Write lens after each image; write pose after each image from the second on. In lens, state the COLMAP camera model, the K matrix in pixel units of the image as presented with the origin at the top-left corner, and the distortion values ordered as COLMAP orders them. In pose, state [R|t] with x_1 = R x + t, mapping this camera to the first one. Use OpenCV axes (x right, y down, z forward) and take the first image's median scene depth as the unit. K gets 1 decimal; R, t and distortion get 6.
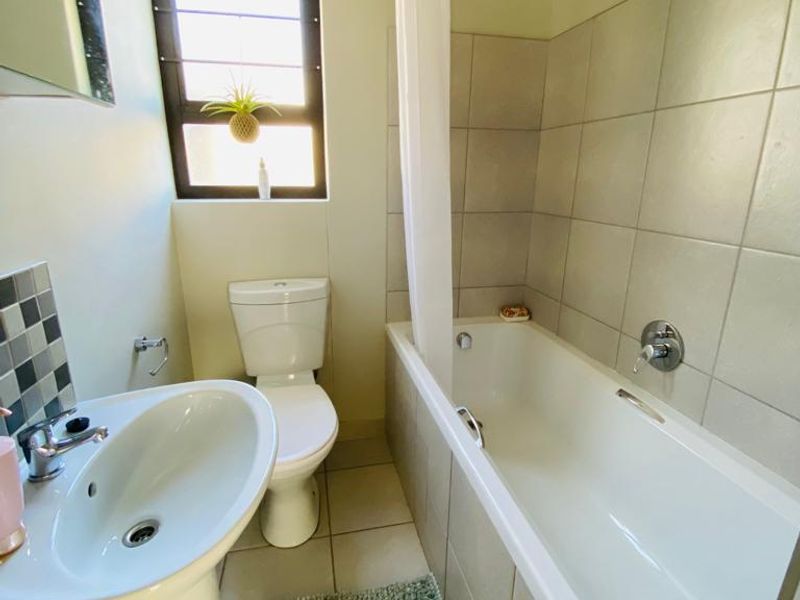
lens RADIAL K [[427.7, 0, 400.0], [0, 427.7, 300.0], [0, 0, 1]] dist [0.073969, -0.100710]
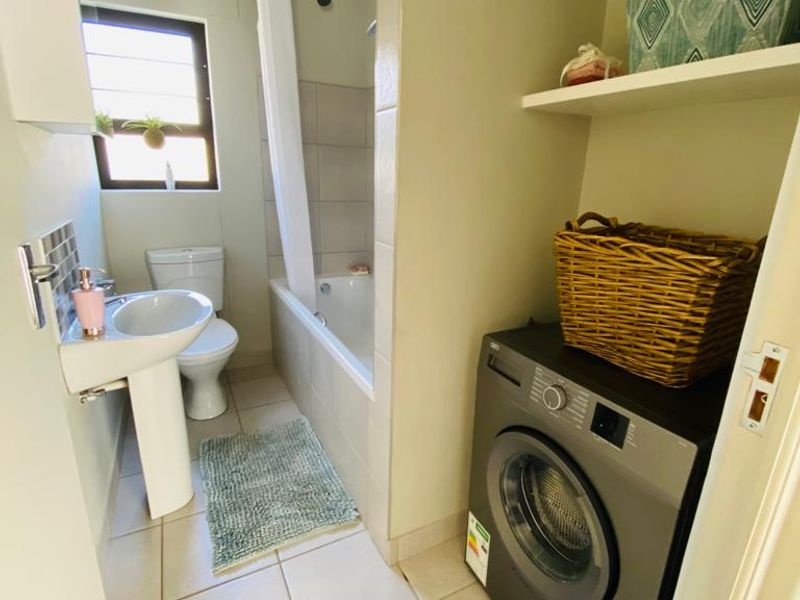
lens RADIAL K [[427.7, 0, 400.0], [0, 427.7, 300.0], [0, 0, 1]] dist [0.073969, -0.100710]
pose [[0.965582, -0.055303, 0.254150, 0.024055], [0.053711, 0.998469, 0.013205, 0.142256], [-0.254491, 0.000901, 0.967075, -0.537922]]
